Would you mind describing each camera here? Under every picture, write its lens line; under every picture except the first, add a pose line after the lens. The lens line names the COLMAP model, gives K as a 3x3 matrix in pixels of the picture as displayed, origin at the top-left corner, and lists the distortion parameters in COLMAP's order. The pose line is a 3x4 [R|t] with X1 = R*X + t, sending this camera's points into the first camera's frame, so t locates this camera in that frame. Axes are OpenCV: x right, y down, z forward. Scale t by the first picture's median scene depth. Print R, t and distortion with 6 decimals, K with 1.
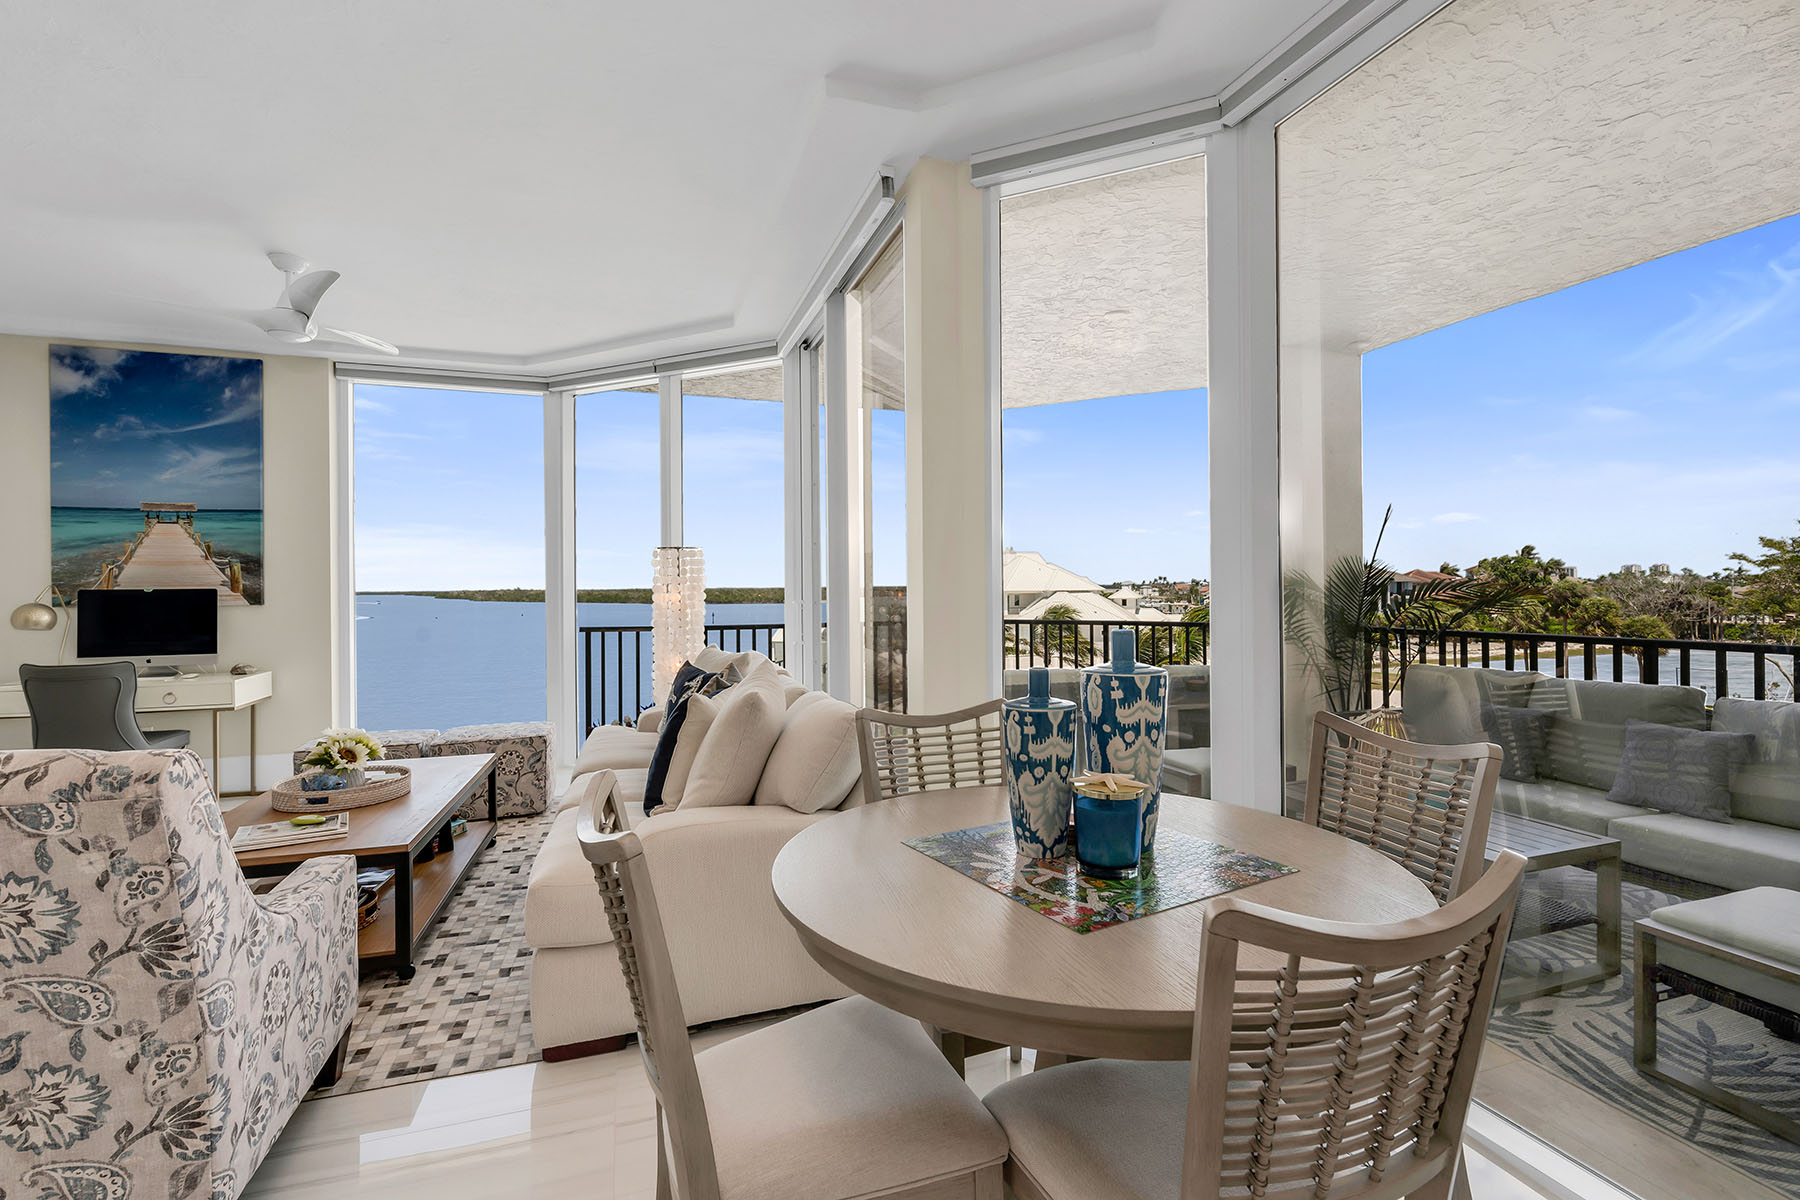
lens RADIAL K [[803.9, 0, 906.3], [0, 803.9, 583.9], [0, 0, 1]] dist [0.000625, 0.000295]
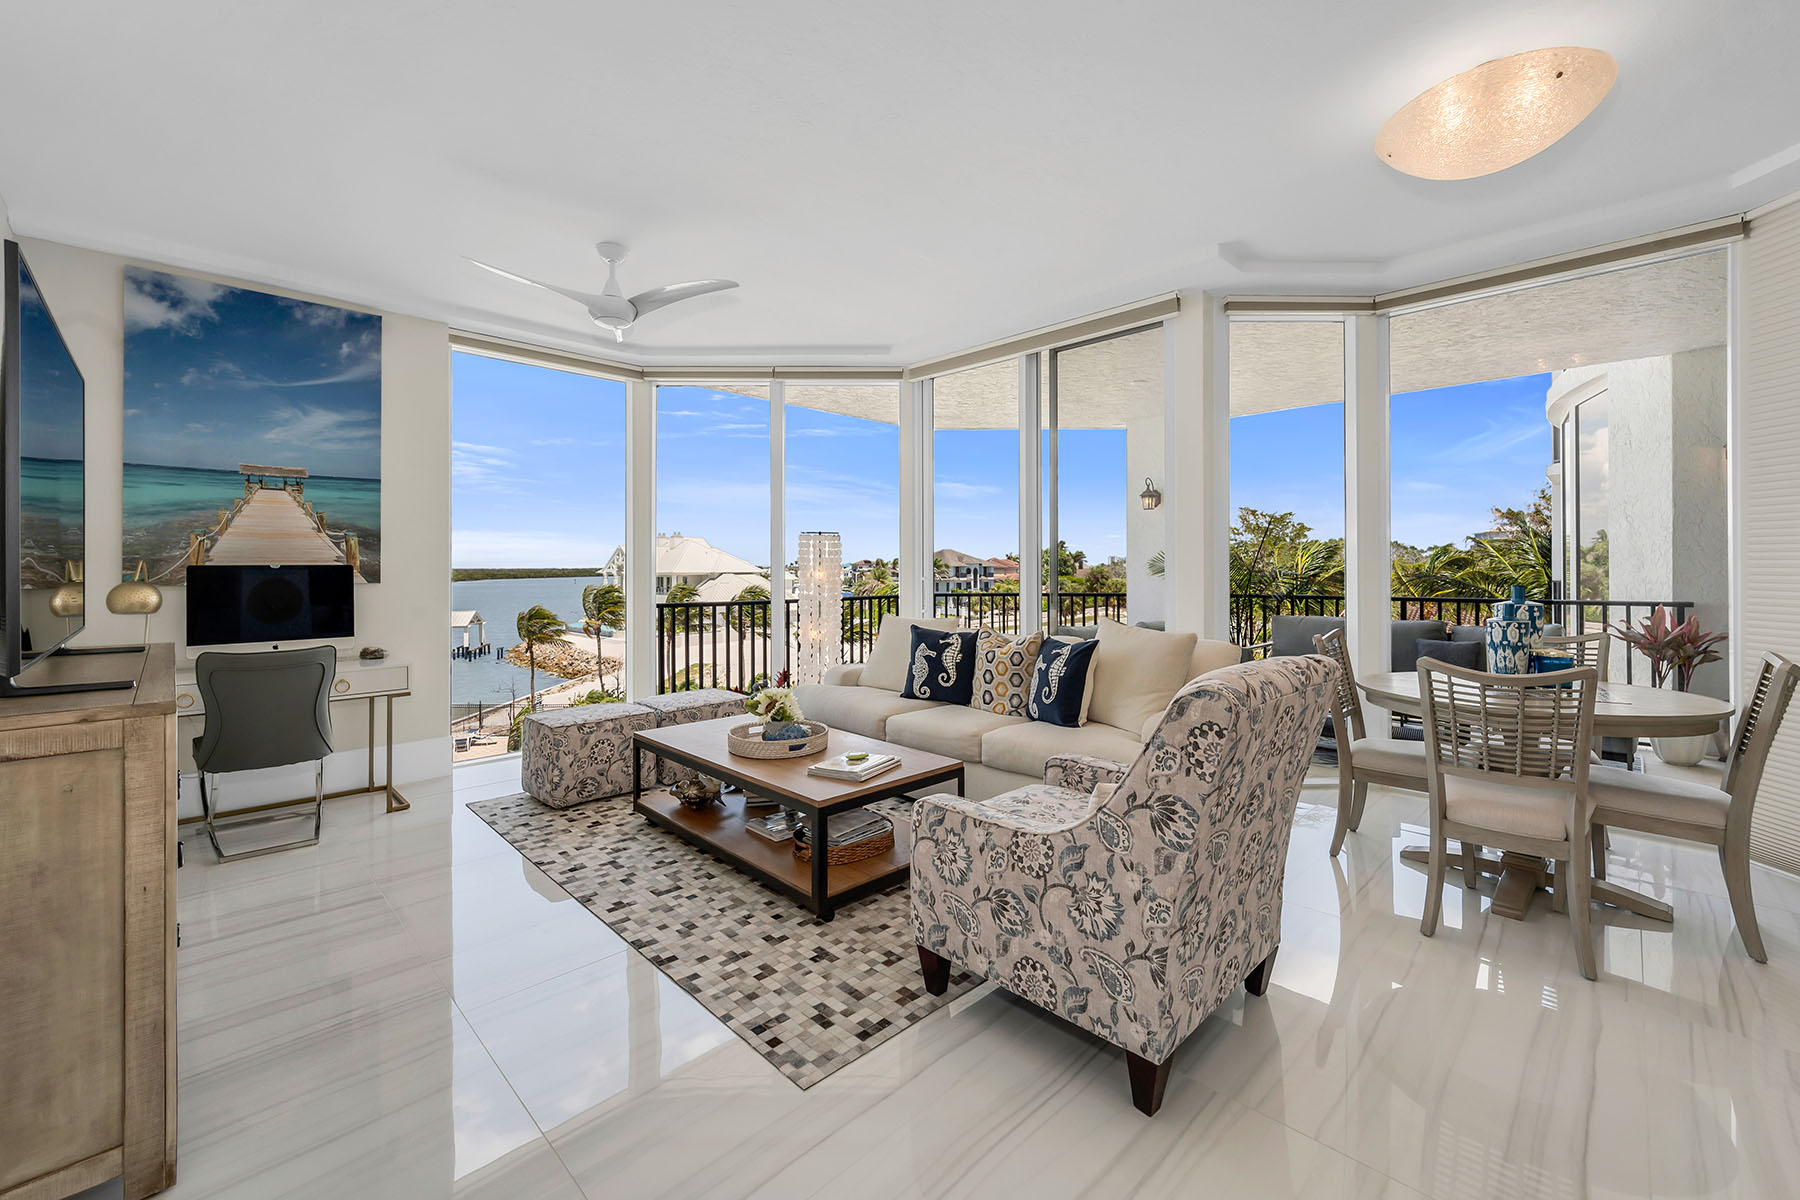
lens RADIAL K [[727.9, 0, 898.5], [0, 727.9, 561.0], [0, 0, 1]] dist [0.000137, -0.000237]
pose [[0.900453, 0.008634, 0.434867, -0.660211], [-0.005021, 0.999943, -0.009459, 0.006287], [-0.434924, 0.006334, 0.900445, -0.005540]]
